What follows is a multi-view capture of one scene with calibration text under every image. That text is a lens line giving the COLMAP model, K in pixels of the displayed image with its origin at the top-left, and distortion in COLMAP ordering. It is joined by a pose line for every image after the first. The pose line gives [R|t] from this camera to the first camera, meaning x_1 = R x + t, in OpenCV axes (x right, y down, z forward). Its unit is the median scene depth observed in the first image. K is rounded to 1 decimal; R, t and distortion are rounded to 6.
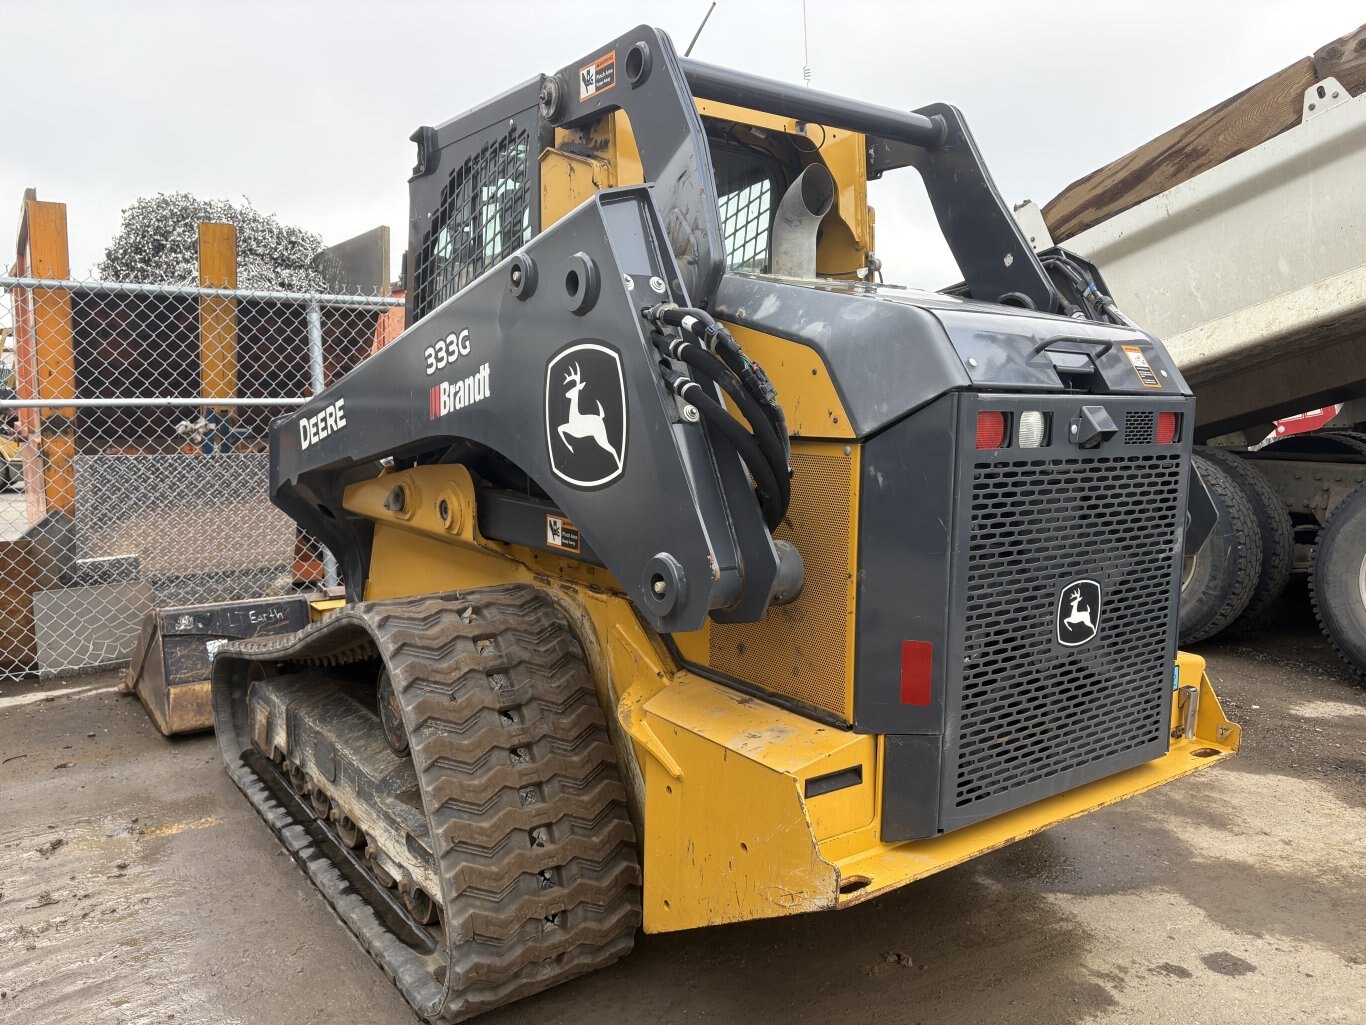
lens RADIAL K [[1019.4, 0, 683.0], [0, 1019.4, 512.5], [0, 0, 1]] dist [0.059915, -0.066836]
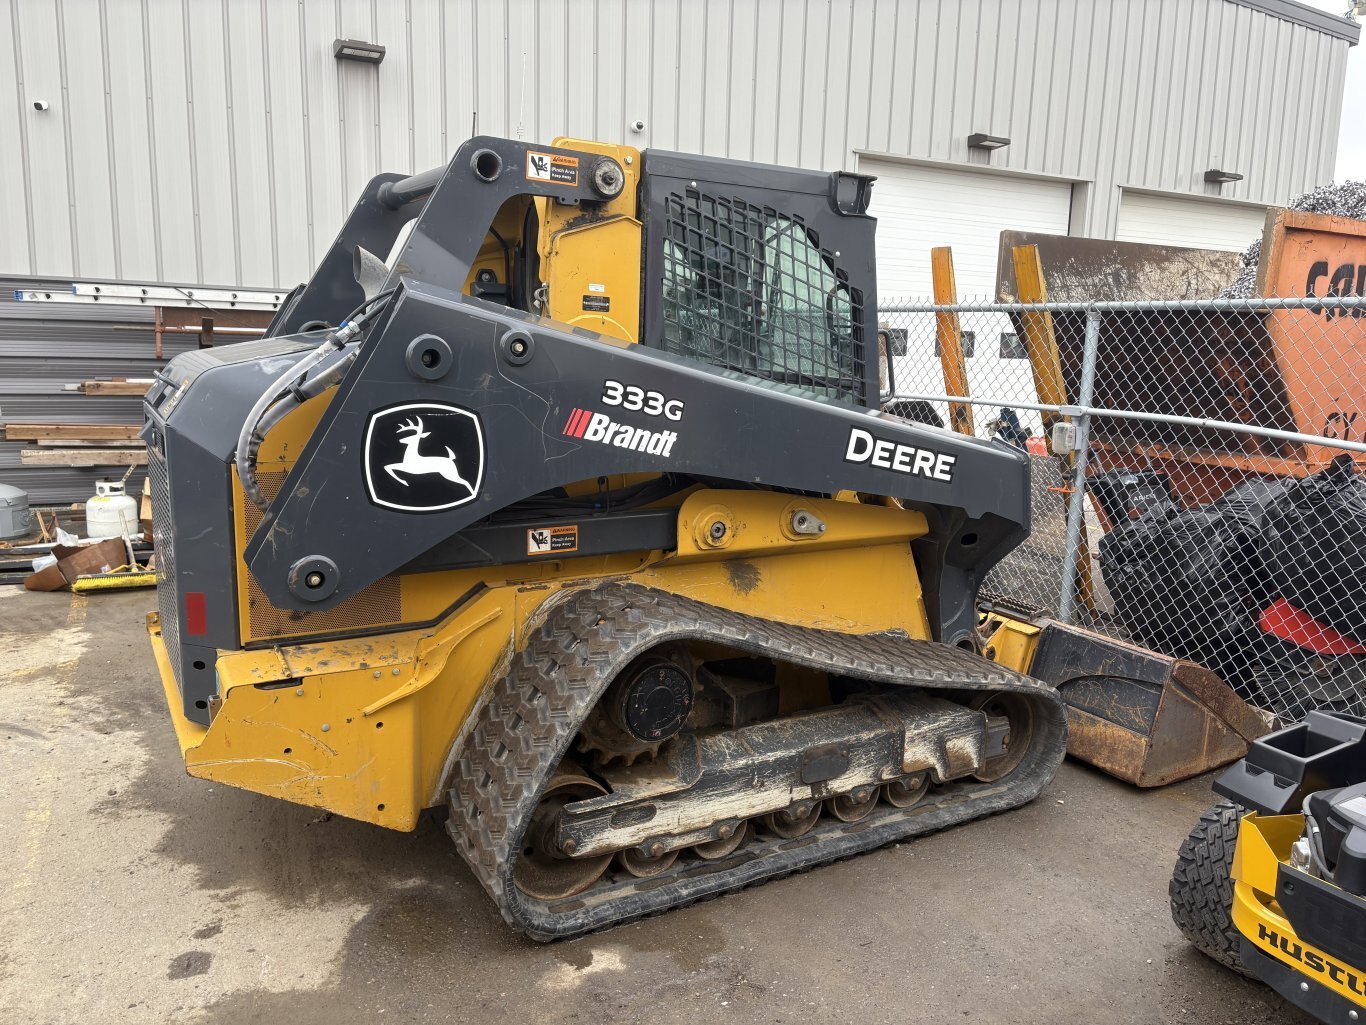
lens RADIAL K [[1009.2, 0, 692.4], [0, 1009.2, 516.3], [0, 0, 1]] dist [0.112037, -0.142716]
pose [[-0.090474, 0.167980, -0.981630, 1.491134], [-0.147168, 0.972596, 0.179998, -0.288009], [0.984965, 0.160749, -0.063273, 1.551397]]
